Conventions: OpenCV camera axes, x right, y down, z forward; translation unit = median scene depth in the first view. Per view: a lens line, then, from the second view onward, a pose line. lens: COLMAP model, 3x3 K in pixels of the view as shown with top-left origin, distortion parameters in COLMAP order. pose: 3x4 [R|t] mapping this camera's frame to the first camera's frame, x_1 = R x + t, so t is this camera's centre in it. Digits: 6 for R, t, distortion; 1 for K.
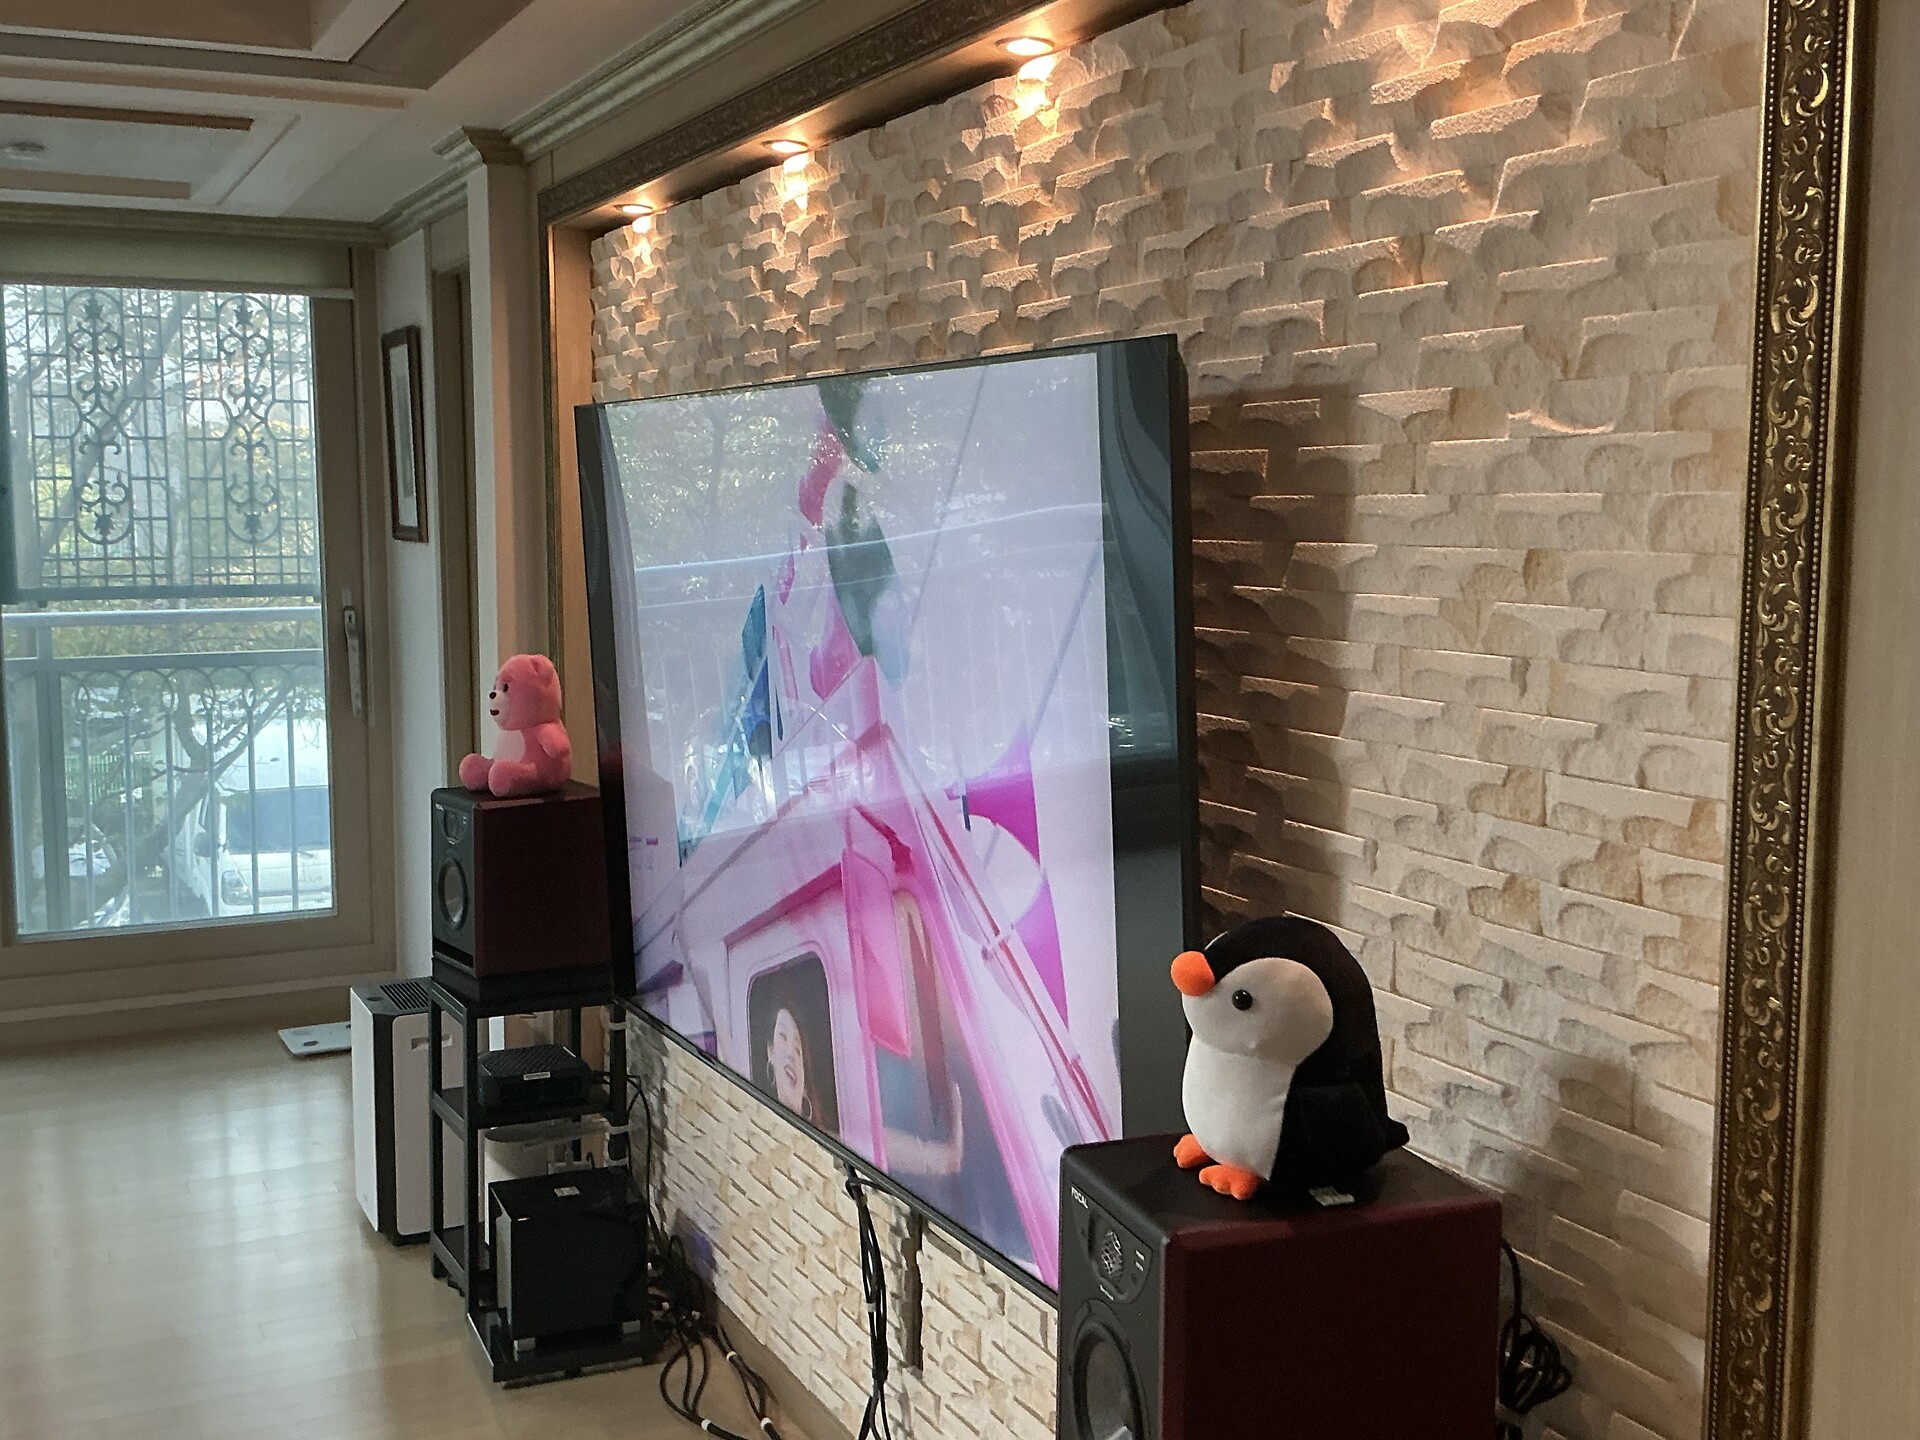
lens RADIAL K [[2053.9, 0, 974.5], [0, 2053.9, 726.4], [0, 0, 1]] dist [0.022767, 0.000000]
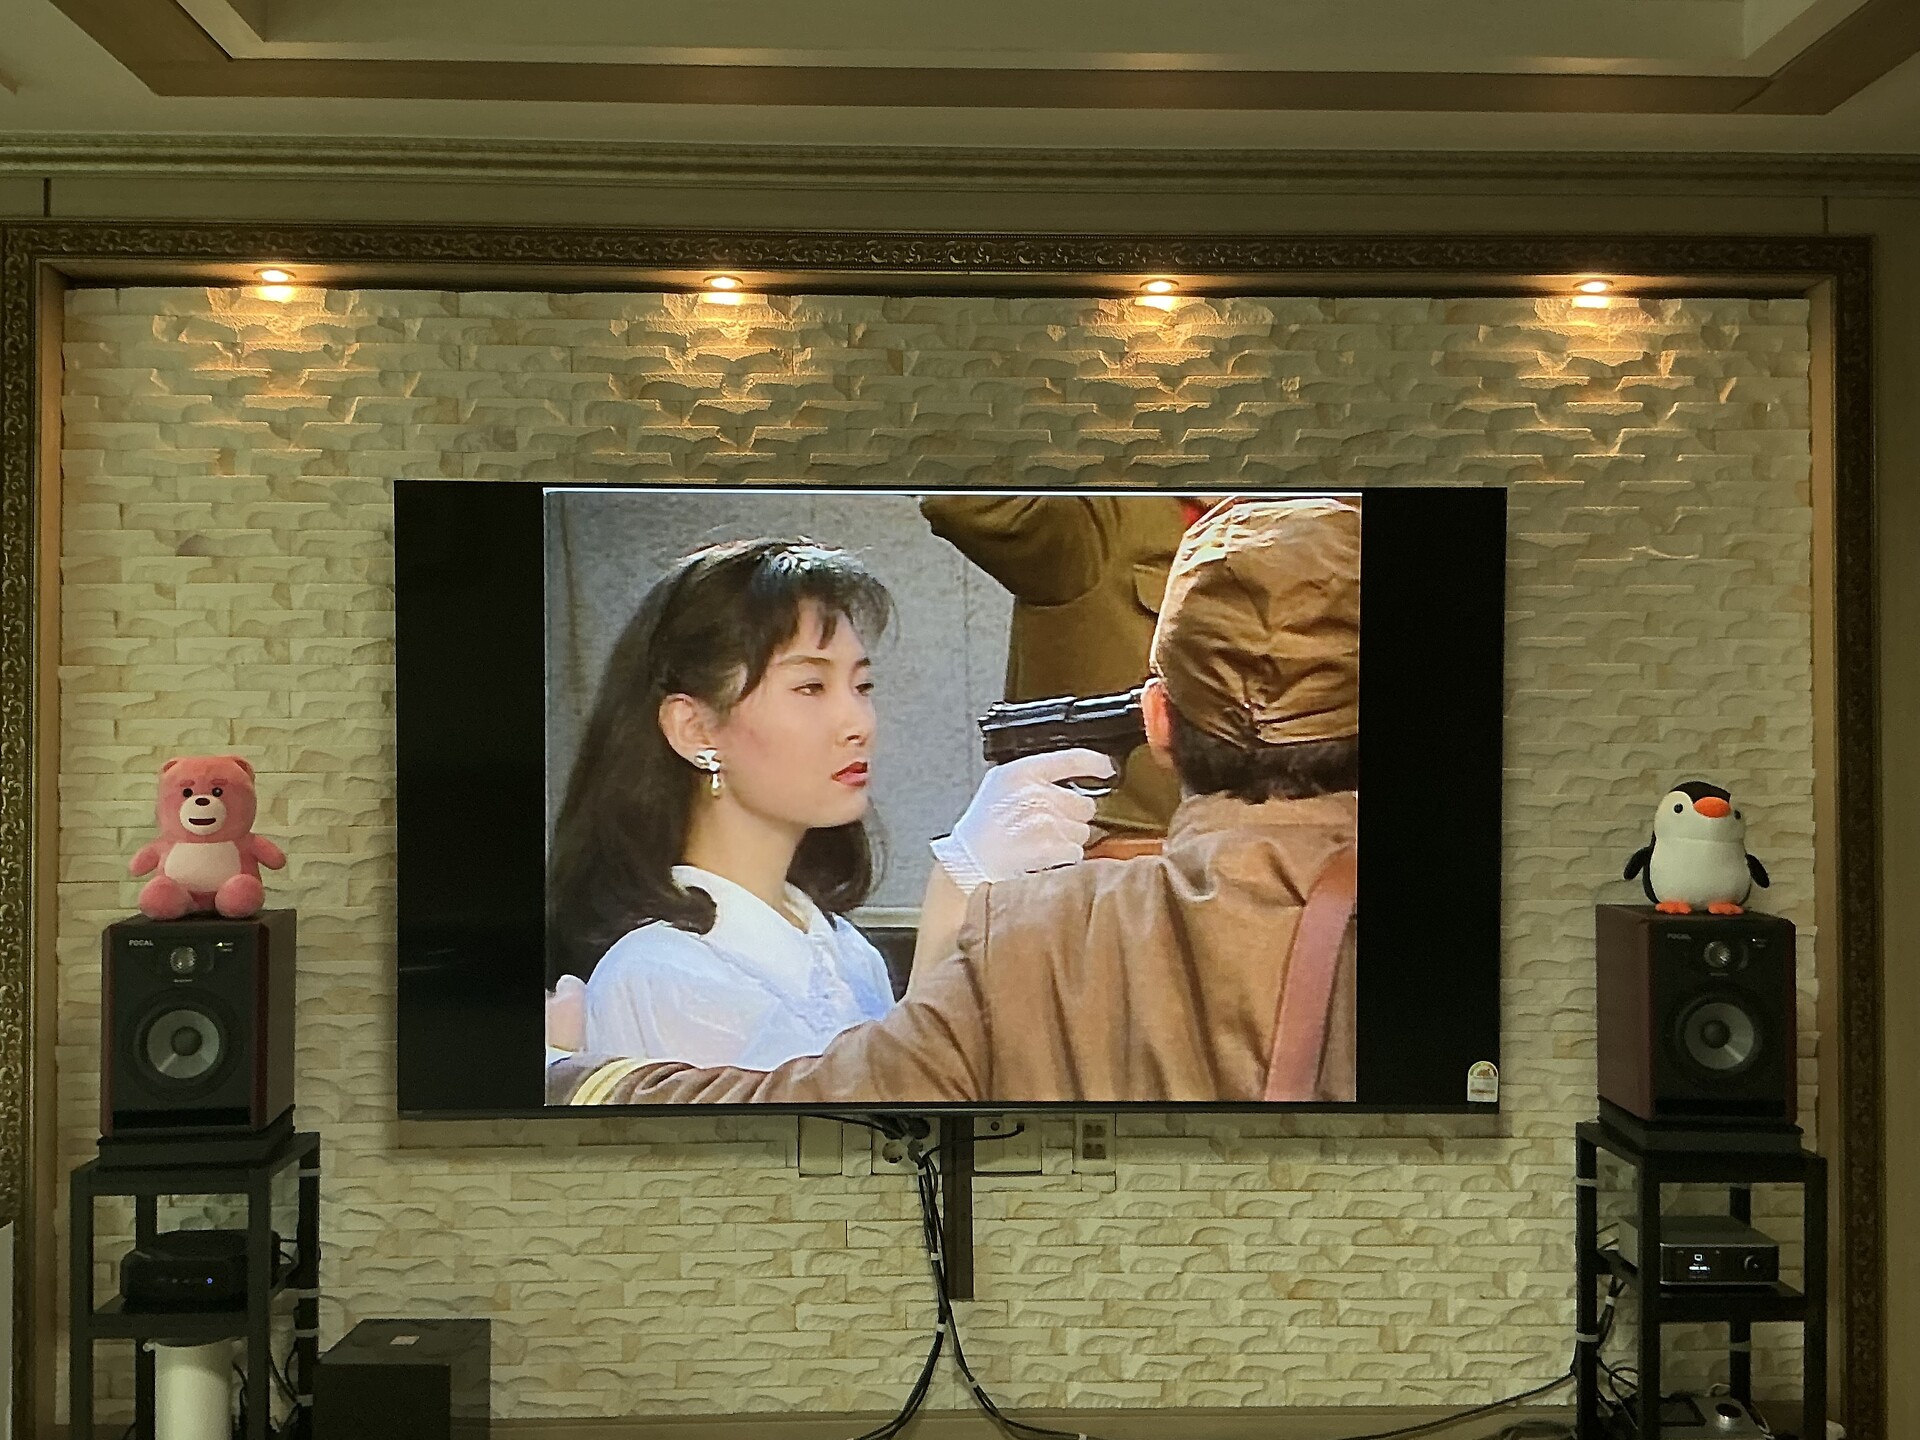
lens RADIAL K [[1933.3, 0, 985.7], [0, 1933.3, 712.4], [0, 0, 1]] dist [0.023485, 0.000000]
pose [[0.405378, 0.023568, 0.913845, -1.302539], [0.106269, 0.991675, -0.072716, 0.063710], [-0.907951, 0.126591, 0.399499, 0.596766]]
